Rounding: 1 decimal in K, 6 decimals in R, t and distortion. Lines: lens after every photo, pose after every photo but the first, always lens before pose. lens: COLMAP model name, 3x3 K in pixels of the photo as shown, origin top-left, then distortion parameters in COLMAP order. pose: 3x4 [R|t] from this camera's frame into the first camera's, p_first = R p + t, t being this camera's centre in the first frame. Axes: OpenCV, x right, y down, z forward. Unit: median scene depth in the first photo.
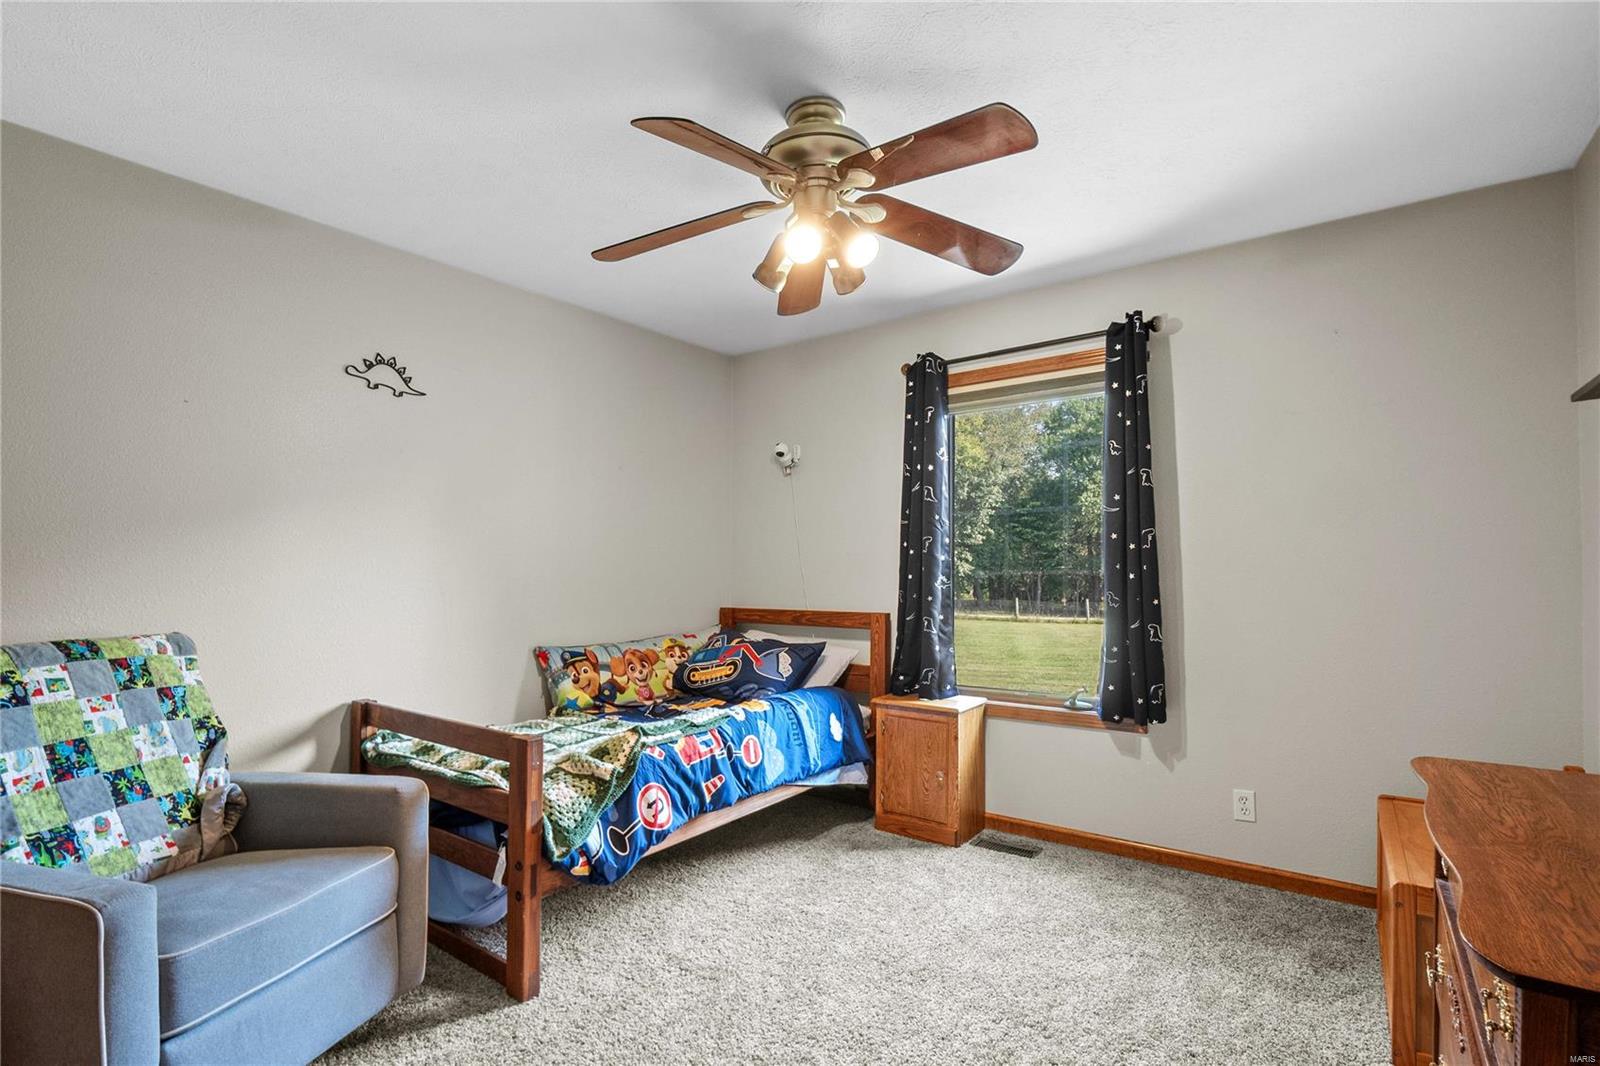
lens RADIAL K [[754.4, 0, 794.3], [0, 754.4, 545.8], [0, 0, 1]] dist [-0.011526, -0.001417]
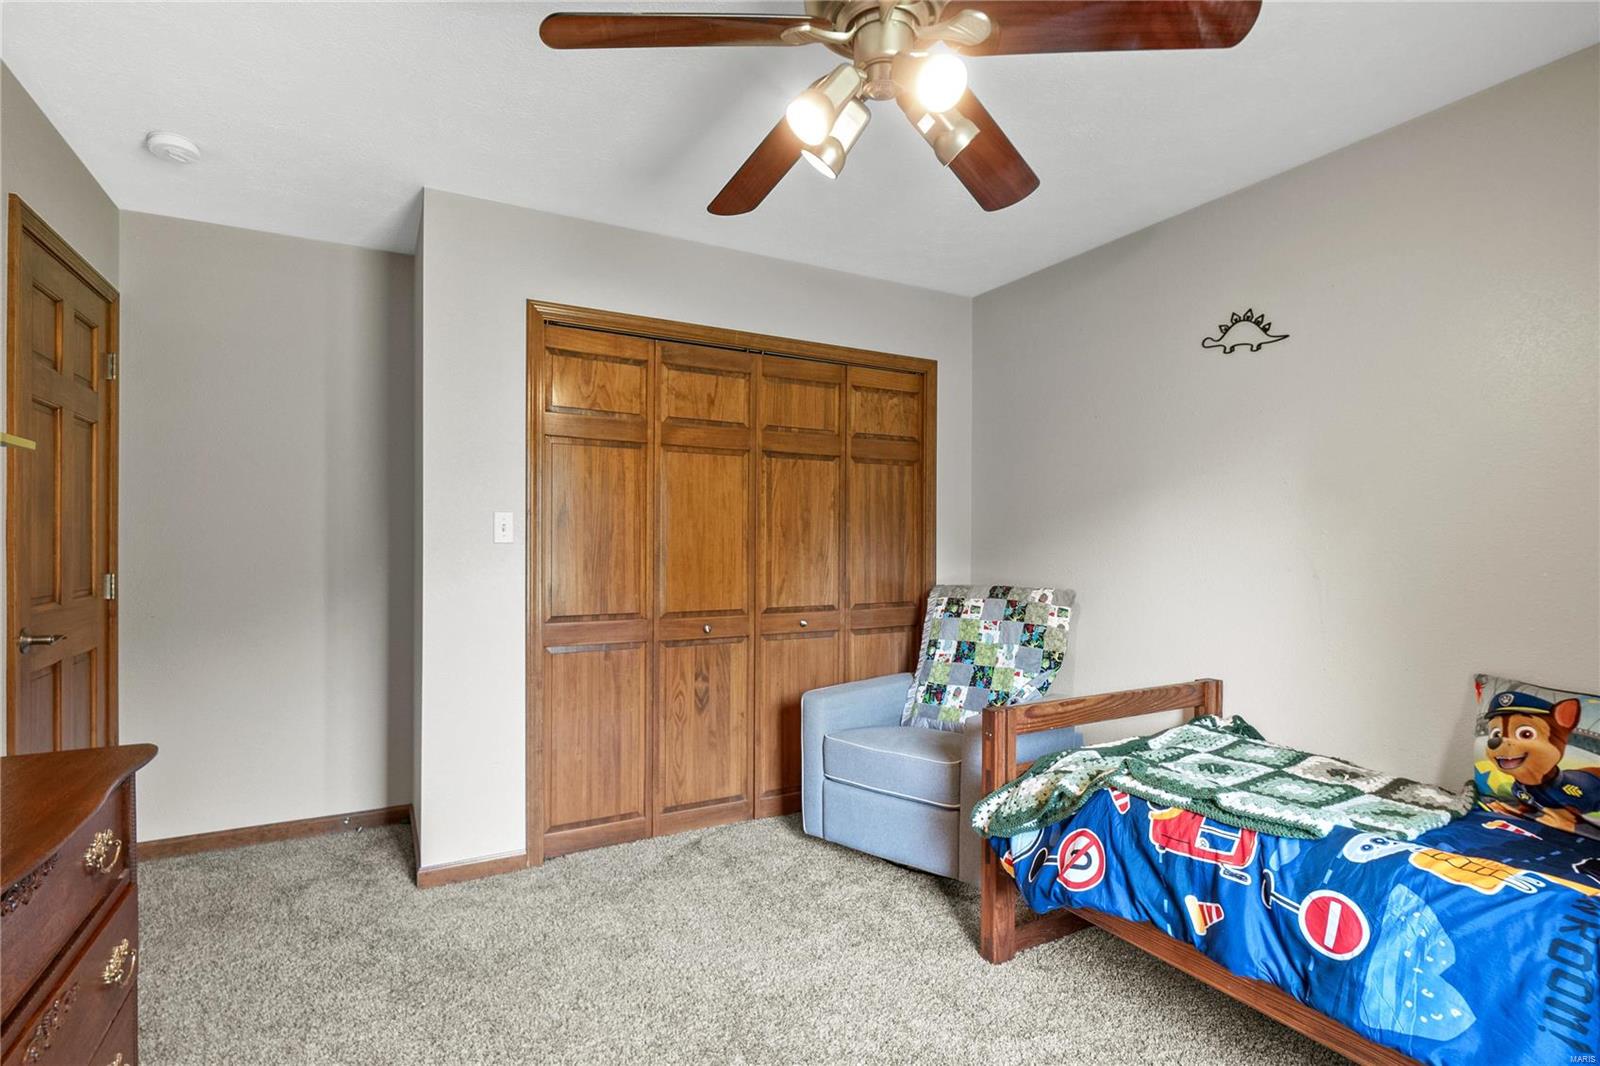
lens RADIAL K [[754.4, 0, 793.1], [0, 754.4, 540.1], [0, 0, 1]] dist [-0.011526, -0.001417]
pose [[-0.414227, -0.005087, -0.910159, 0.594148], [0.019228, 0.999712, -0.014338, 0.031800], [0.909970, -0.023440, -0.414010, 1.018903]]
